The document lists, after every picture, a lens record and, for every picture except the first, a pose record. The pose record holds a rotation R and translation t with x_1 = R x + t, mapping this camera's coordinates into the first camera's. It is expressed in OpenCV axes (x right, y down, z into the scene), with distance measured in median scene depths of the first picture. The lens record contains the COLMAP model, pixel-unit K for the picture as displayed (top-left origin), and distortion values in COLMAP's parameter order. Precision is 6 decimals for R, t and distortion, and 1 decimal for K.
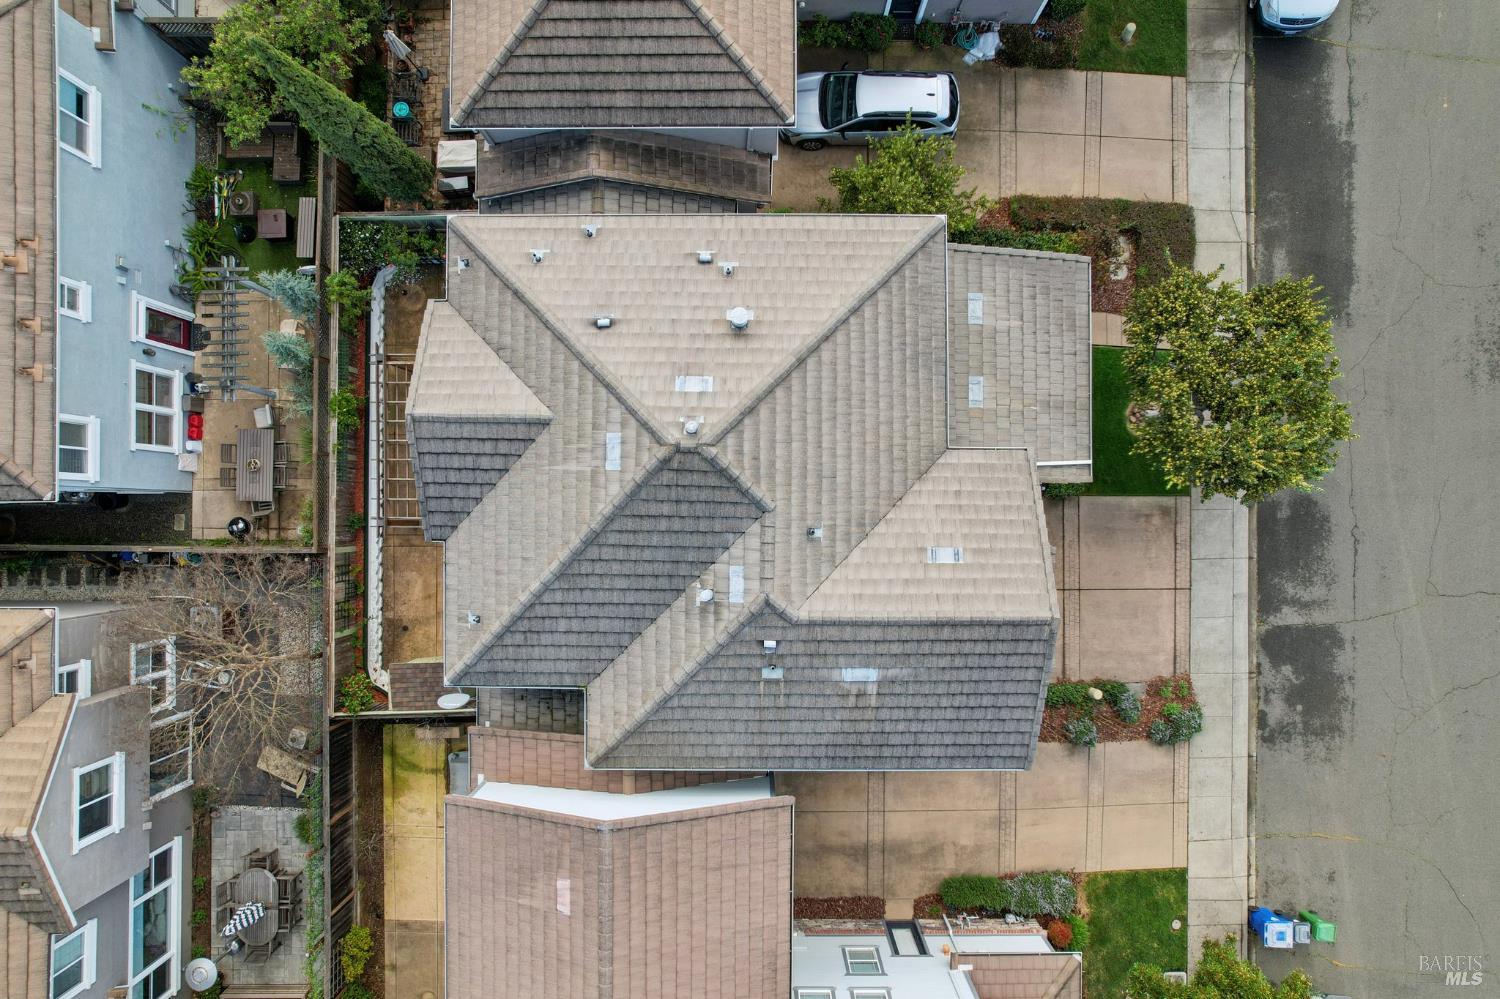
lens RADIAL K [[946.2, 0, 750.0], [0, 946.2, 499.5], [0, 0, 1]] dist [-0.065646, 0.050185]
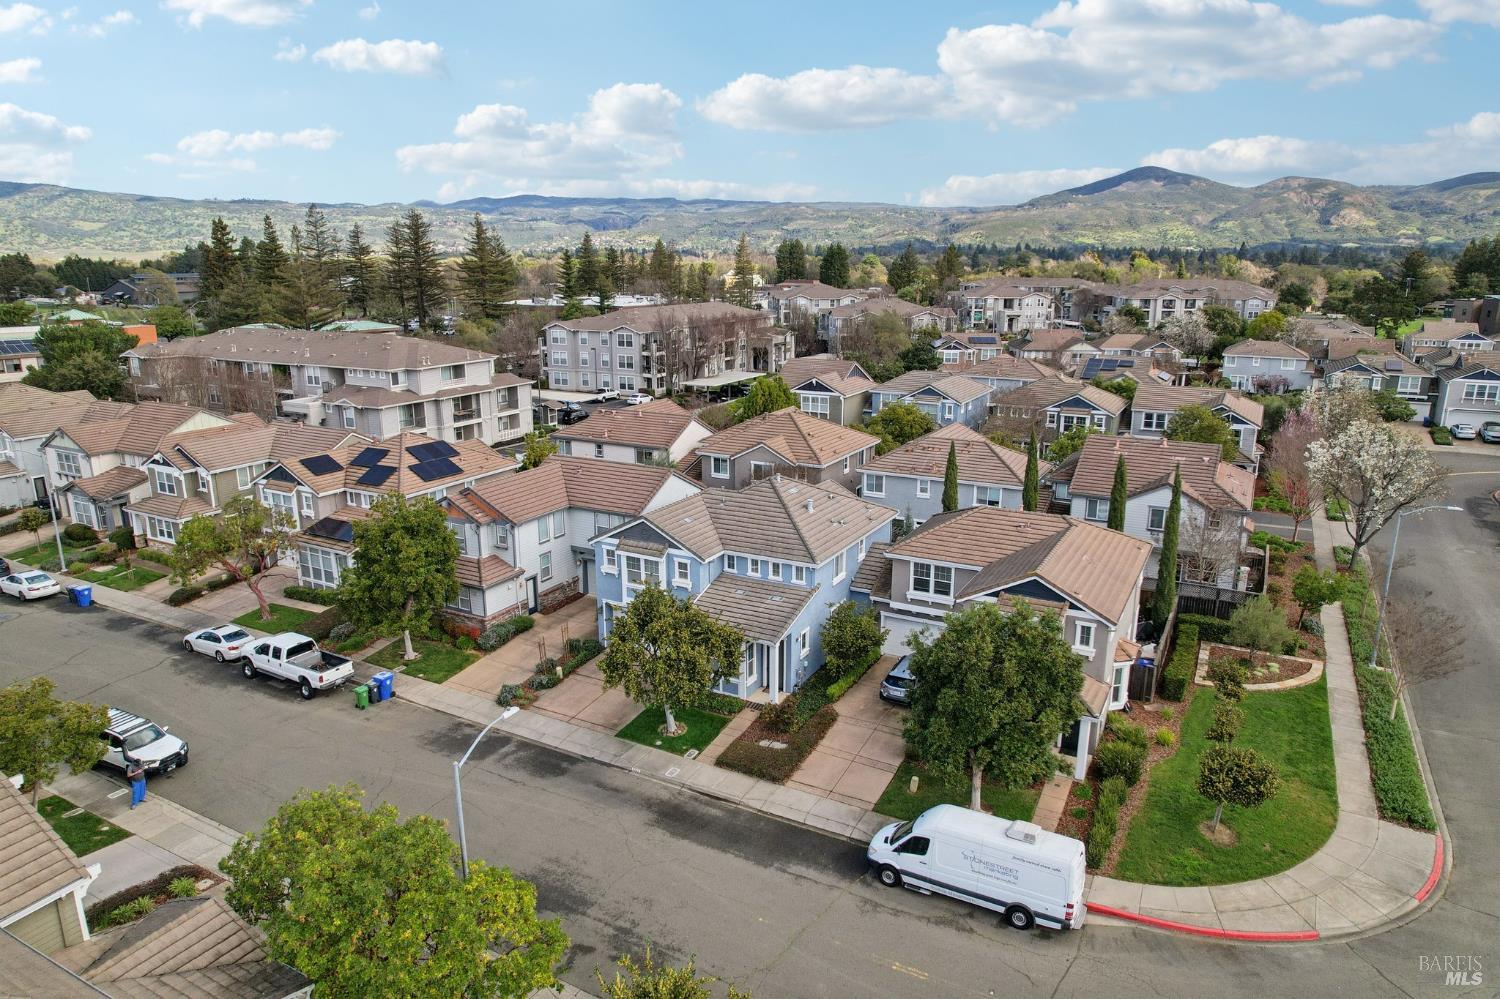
lens RADIAL K [[946.2, 0, 750.0], [0, 946.2, 499.5], [0, 0, 1]] dist [-0.065646, 0.050185]
pose [[-0.473830, 0.226854, -0.850895, 1.635227], [-0.880517, -0.107515, 0.461661, -0.897100], [0.013245, 0.967976, 0.250692, 0.240812]]
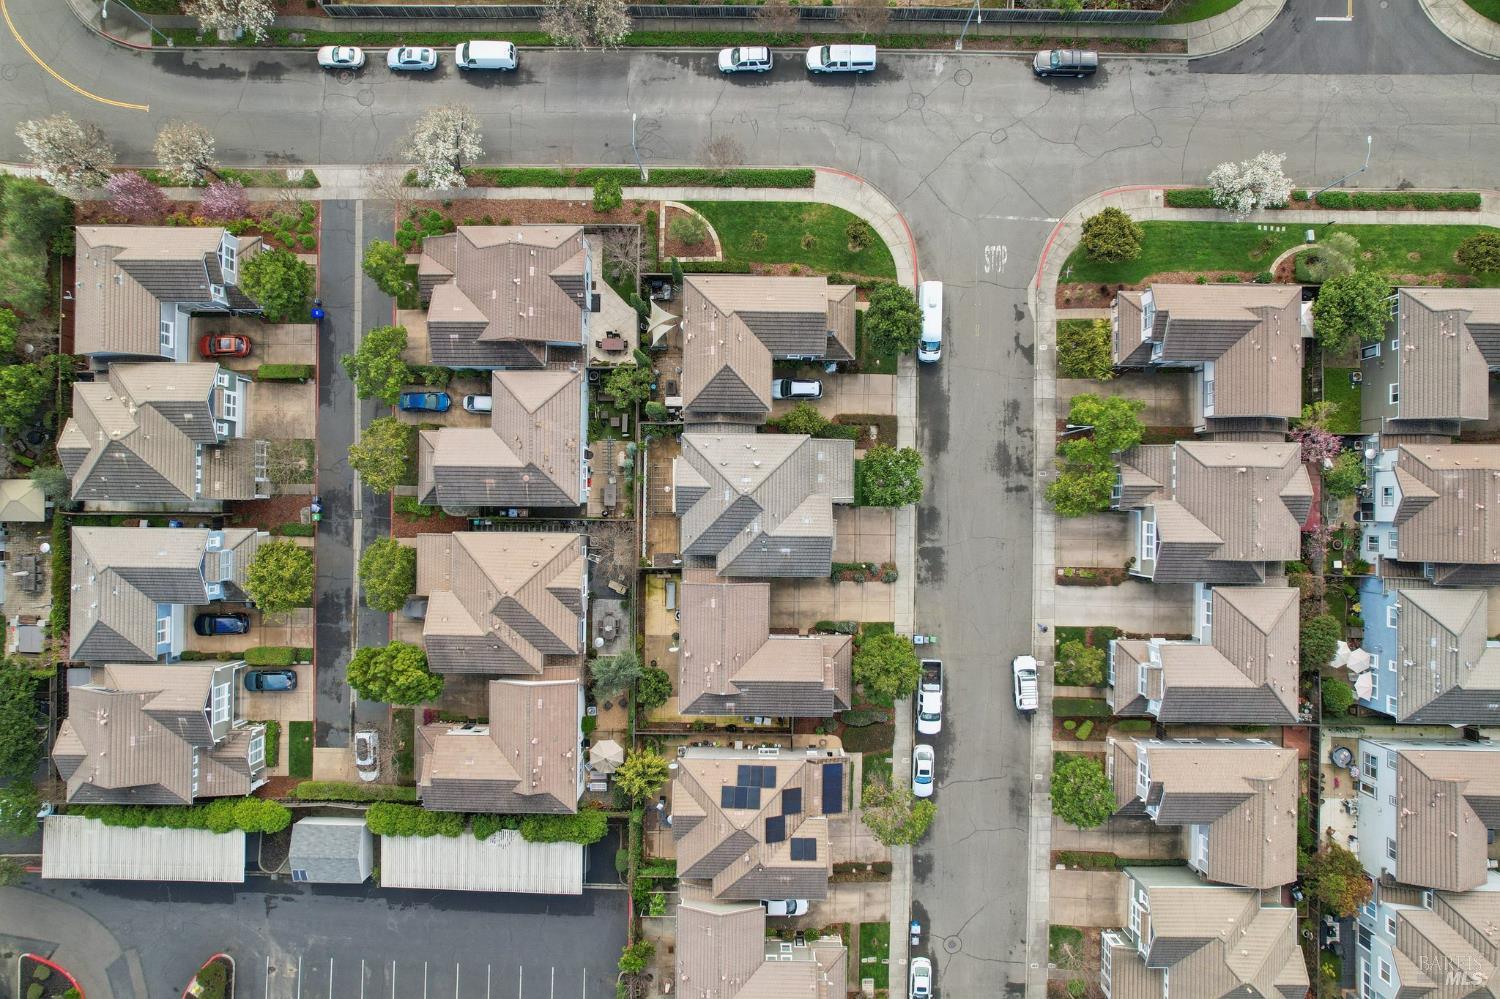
lens RADIAL K [[946.2, 0, 750.0], [0, 946.2, 499.5], [0, 0, 1]] dist [-0.065646, 0.050185]
pose [[0.999940, 0.007843, -0.007602, -0.006578], [-0.007820, 0.999965, 0.003084, -0.033807], [0.007626, -0.003024, 0.999966, -2.306433]]
